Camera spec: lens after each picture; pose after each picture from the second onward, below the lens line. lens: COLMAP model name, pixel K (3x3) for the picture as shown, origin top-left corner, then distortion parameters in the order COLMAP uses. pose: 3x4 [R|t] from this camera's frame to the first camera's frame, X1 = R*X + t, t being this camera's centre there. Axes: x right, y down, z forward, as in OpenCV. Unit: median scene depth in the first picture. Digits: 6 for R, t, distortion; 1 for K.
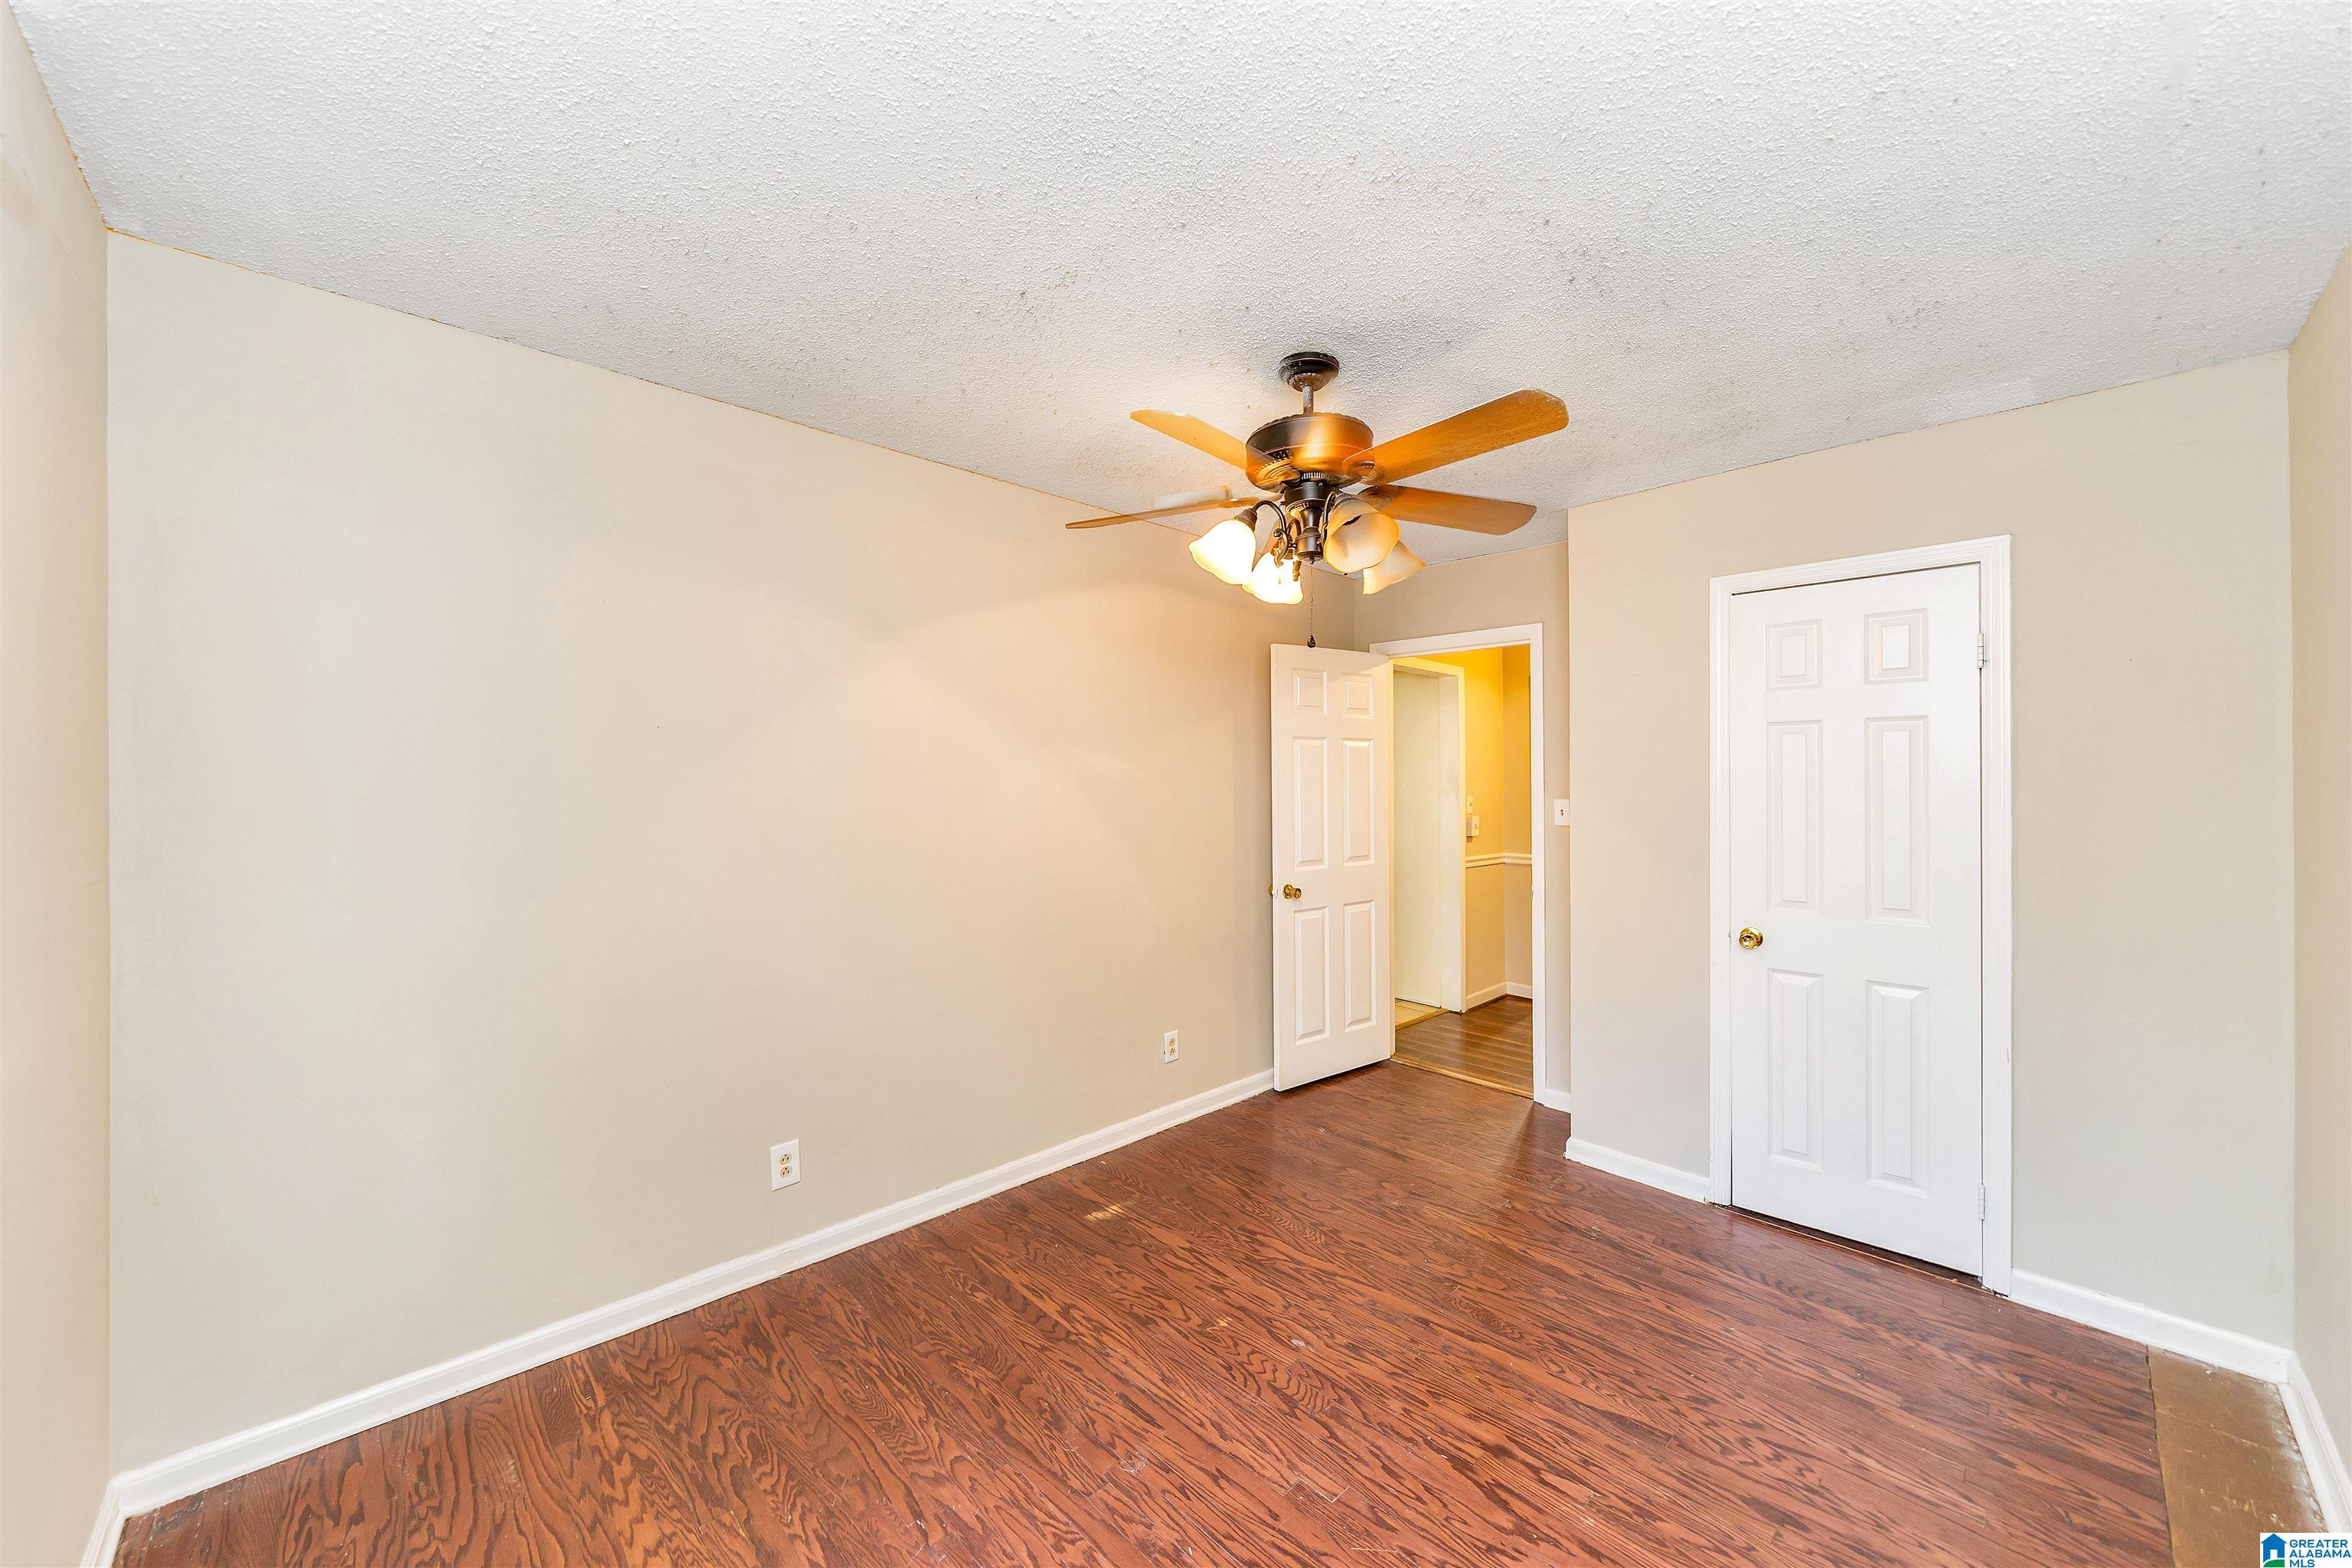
lens RADIAL K [[843.3, 0, 1166.6], [0, 843.3, 775.5], [0, 0, 1]] dist [-0.008911, 0.000184]
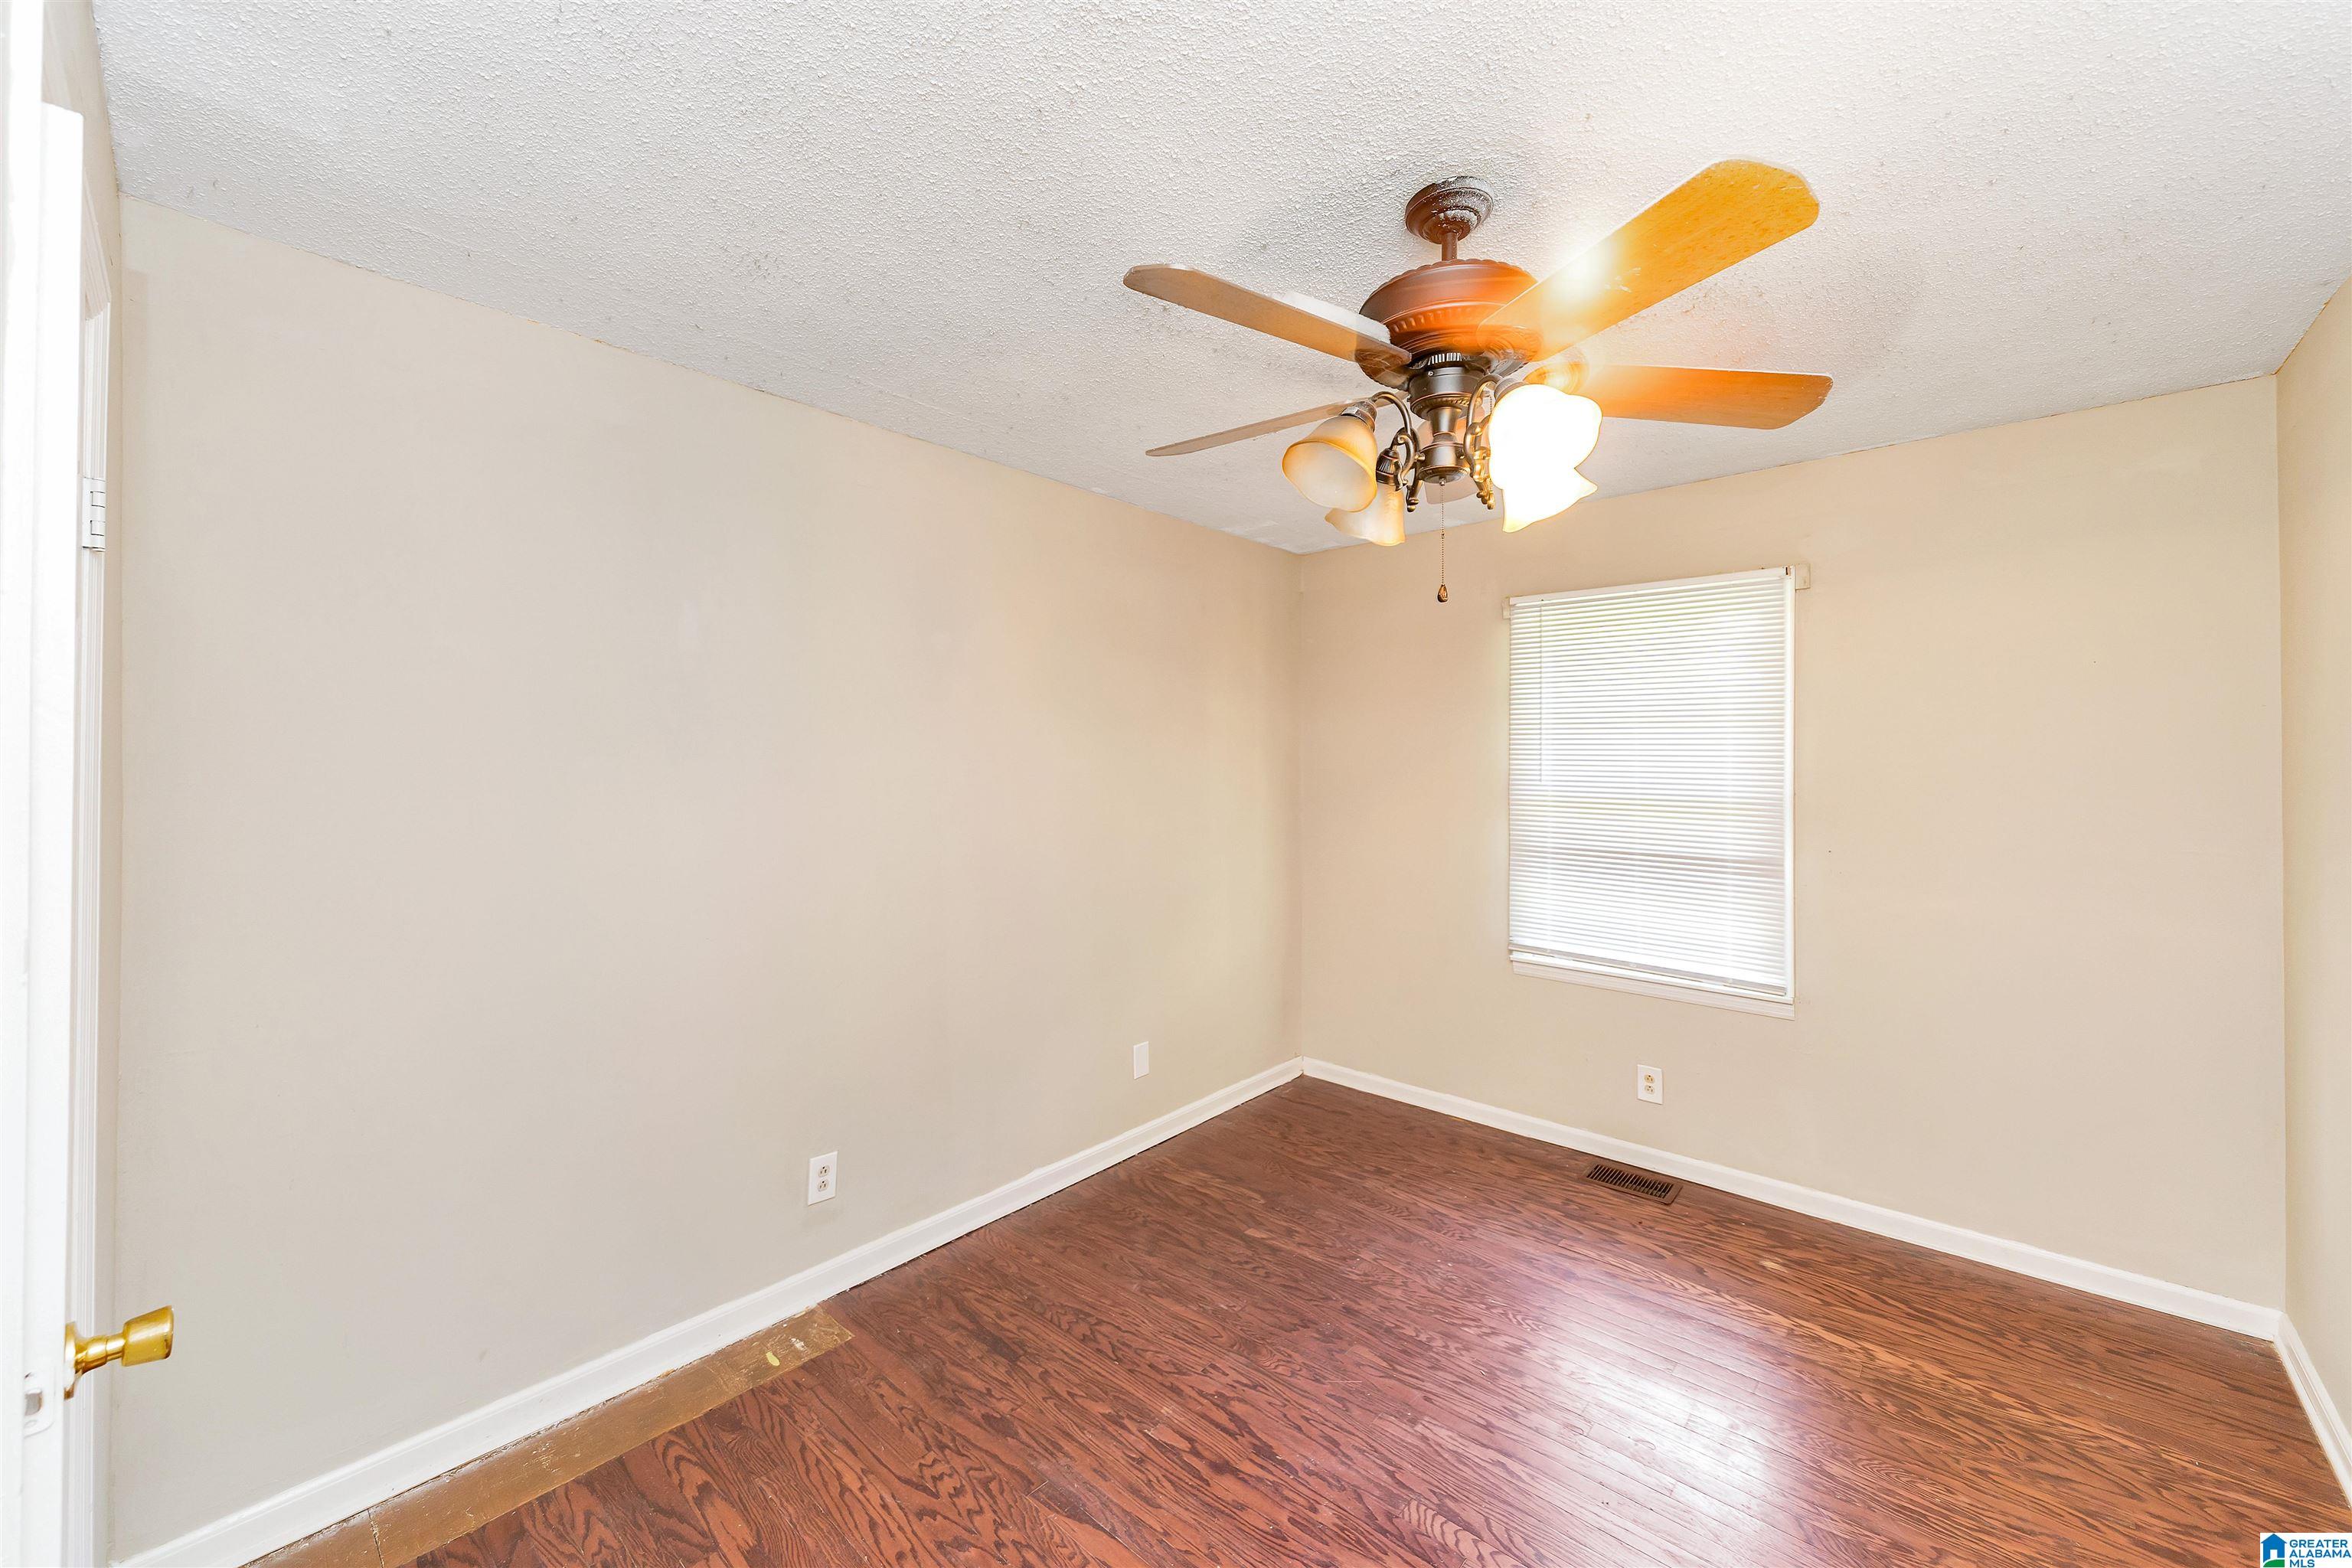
lens RADIAL K [[941.9, 0, 1177.8], [0, 941.9, 769.1], [0, 0, 1]] dist [0.000441, -0.000079]
pose [[-0.995244, -0.000984, -0.097411, 0.565893], [-0.000854, 0.999999, -0.001382, -0.006936], [0.097412, -0.001292, -0.995243, 2.124245]]
